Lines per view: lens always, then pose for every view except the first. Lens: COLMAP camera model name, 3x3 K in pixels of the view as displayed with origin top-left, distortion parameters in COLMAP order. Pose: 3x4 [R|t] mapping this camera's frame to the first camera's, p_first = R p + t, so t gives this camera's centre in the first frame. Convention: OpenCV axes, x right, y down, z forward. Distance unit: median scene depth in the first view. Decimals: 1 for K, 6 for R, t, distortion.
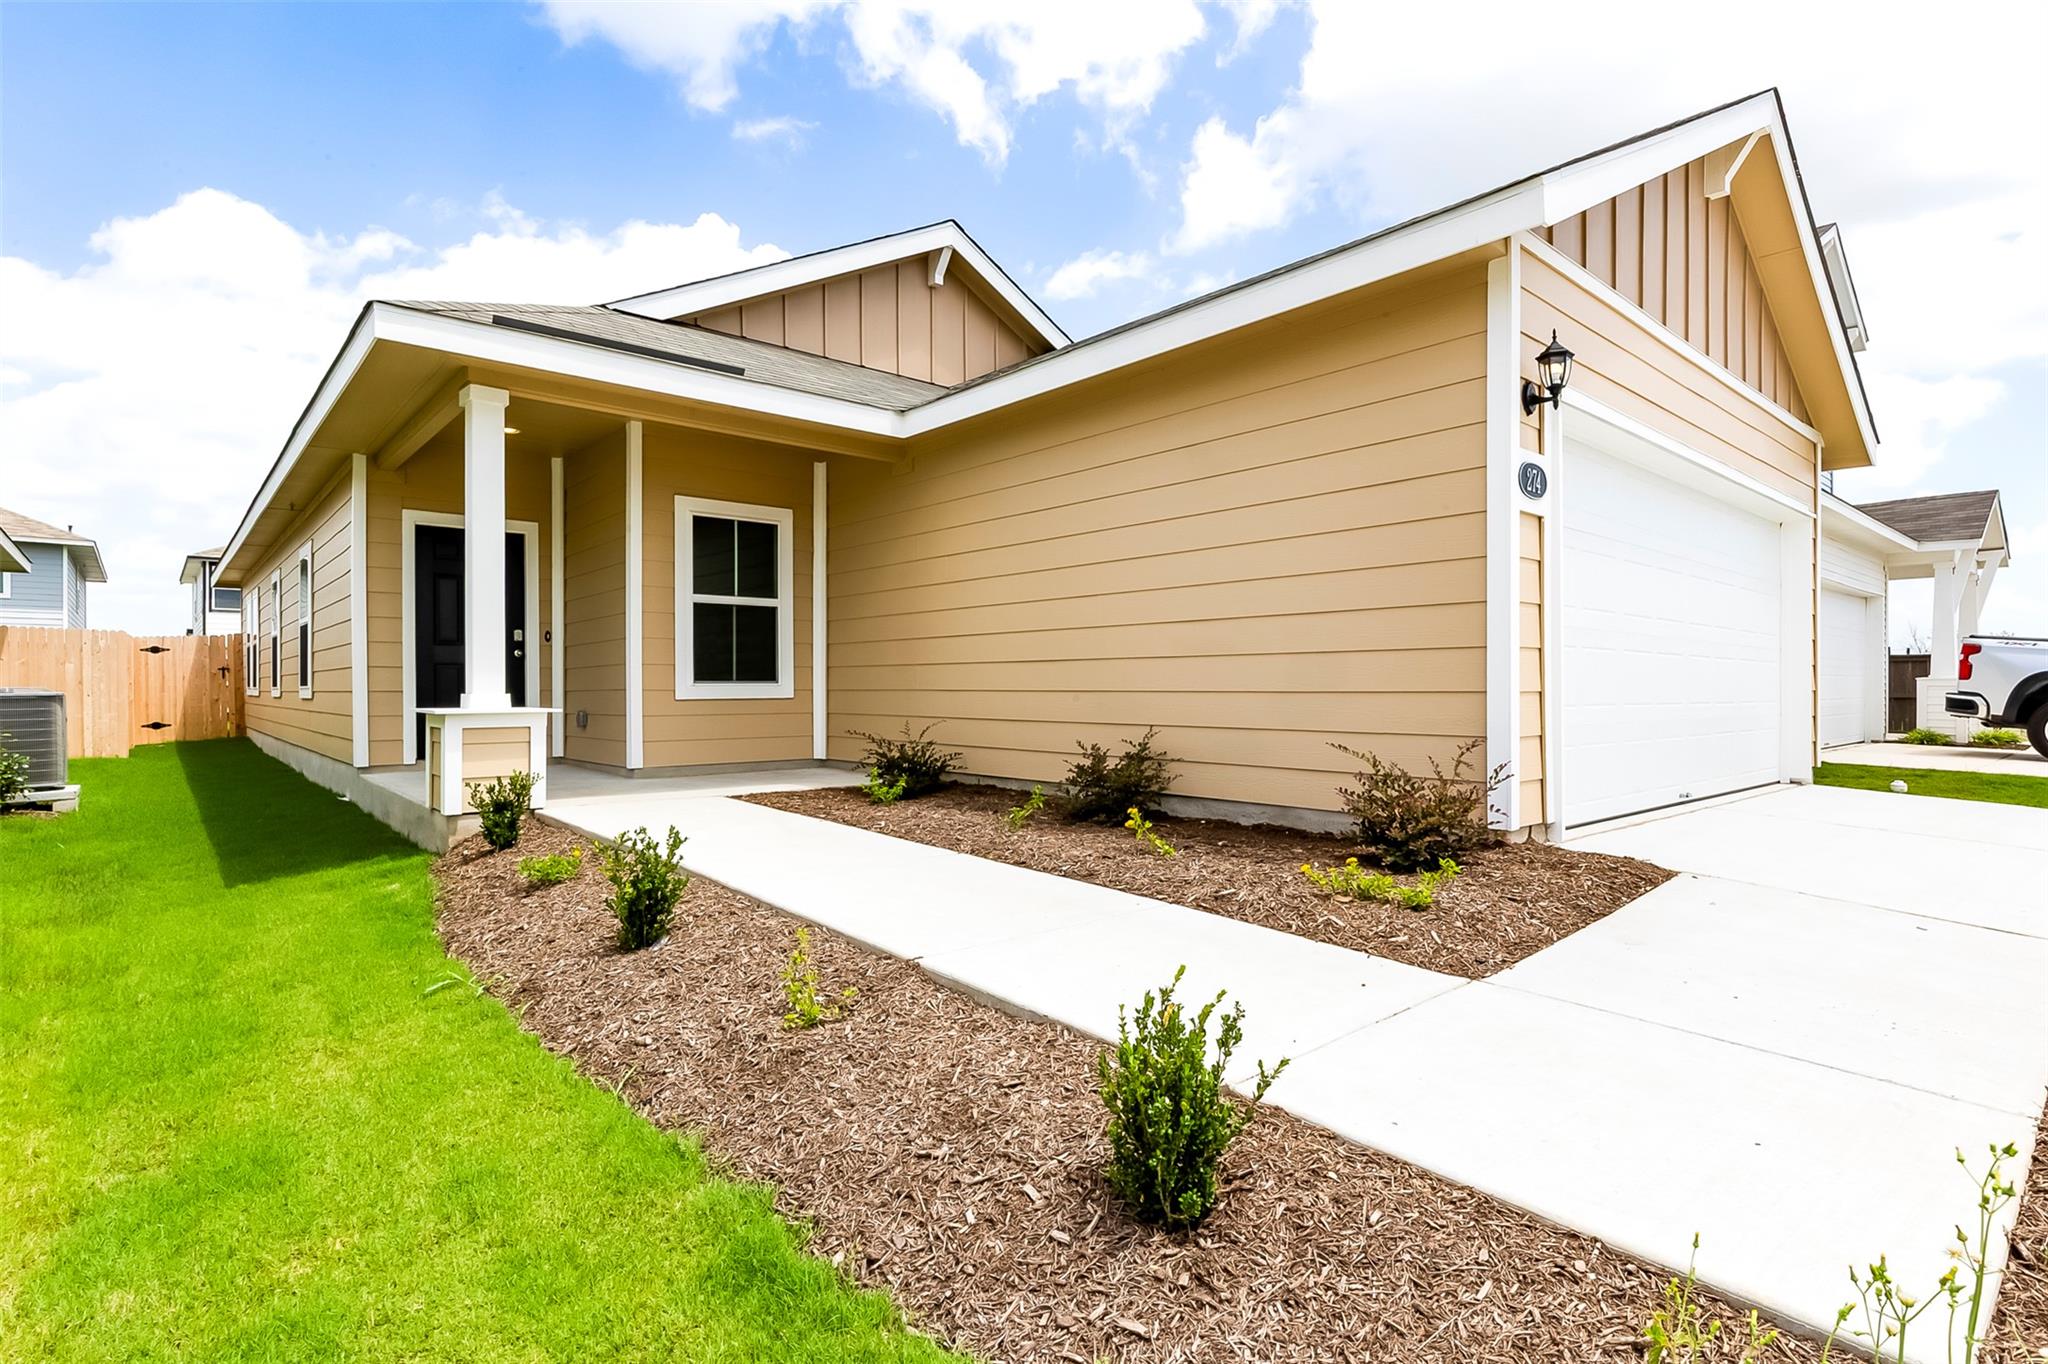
lens RADIAL K [[1010.6, 0, 1016.0], [0, 1010.6, 688.1], [0, 0, 1]] dist [-0.028023, 0.000380]
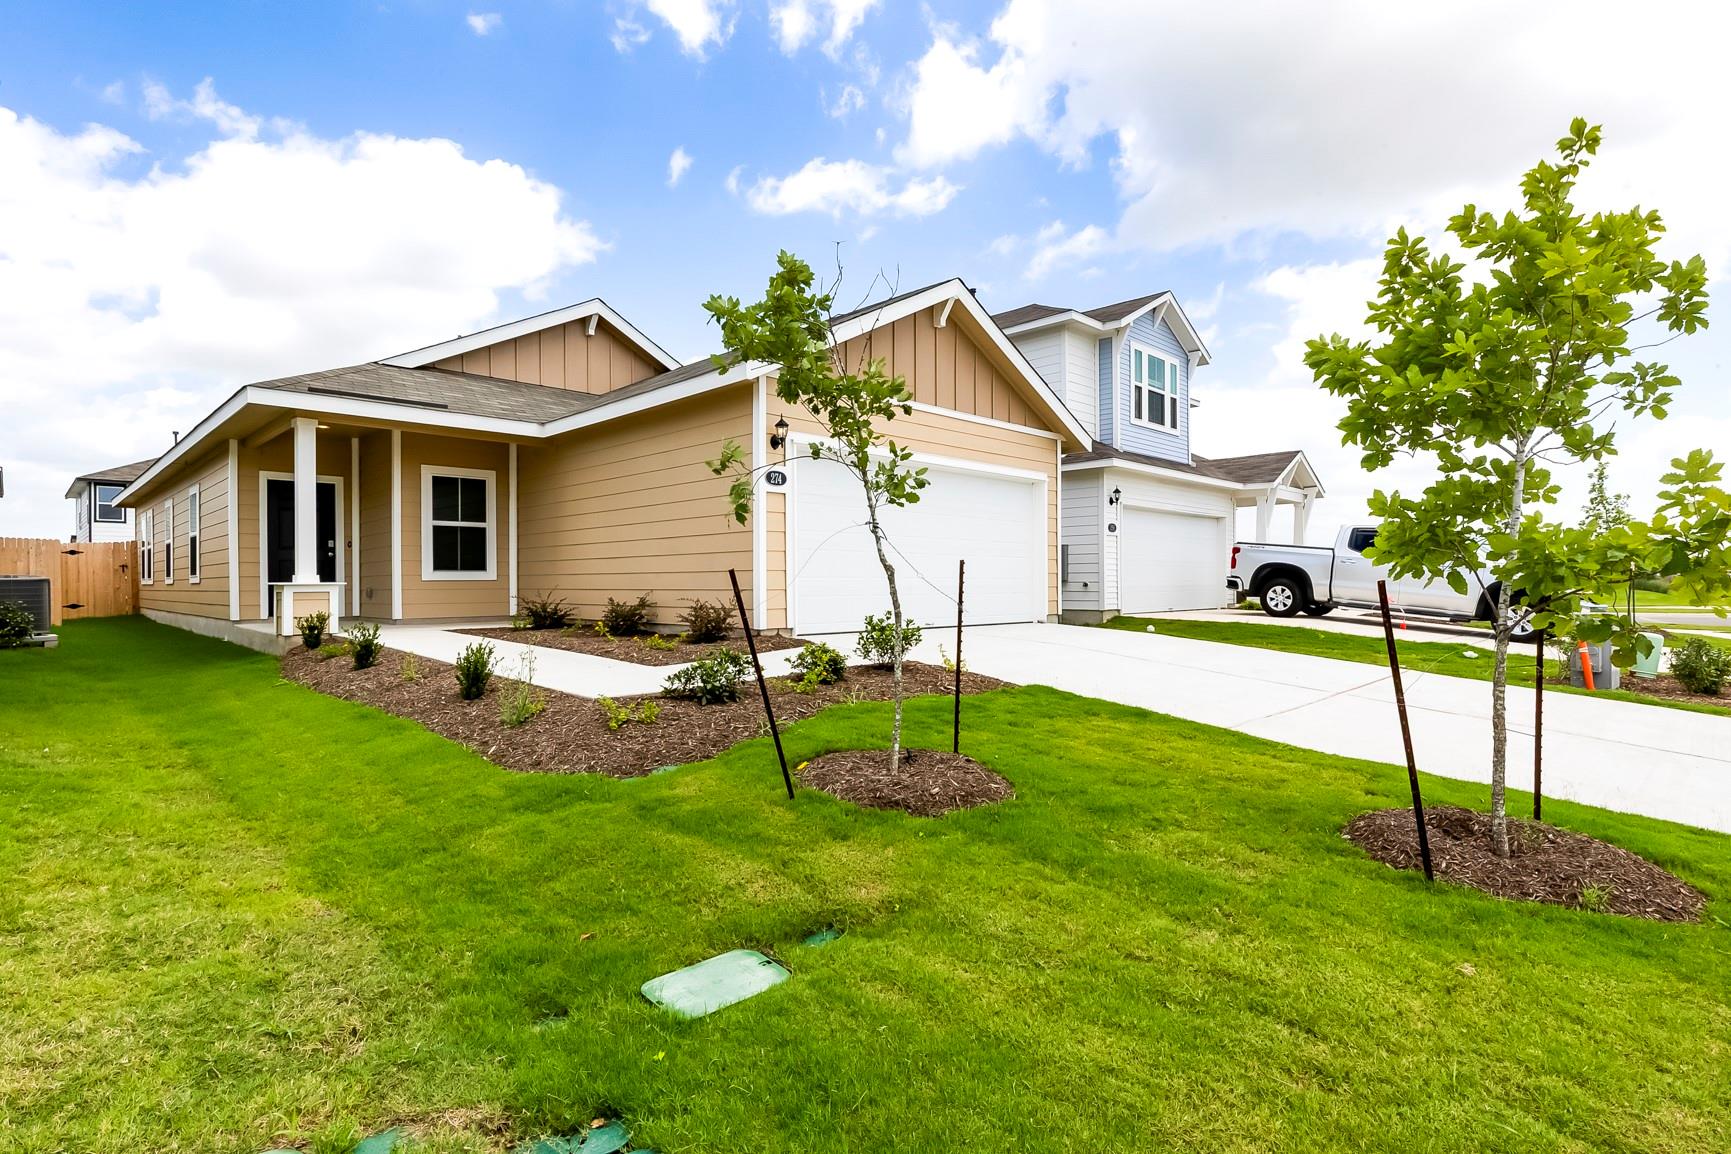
lens RADIAL K [[854.2, 0, 873.6], [0, 854.2, 580.8], [0, 0, 1]] dist [-0.028023, 0.000380]
pose [[0.996355, -0.003711, 0.085222, 0.317942], [0.003996, 0.999987, -0.003166, 0.019481], [-0.085209, 0.003495, 0.996357, -0.536889]]
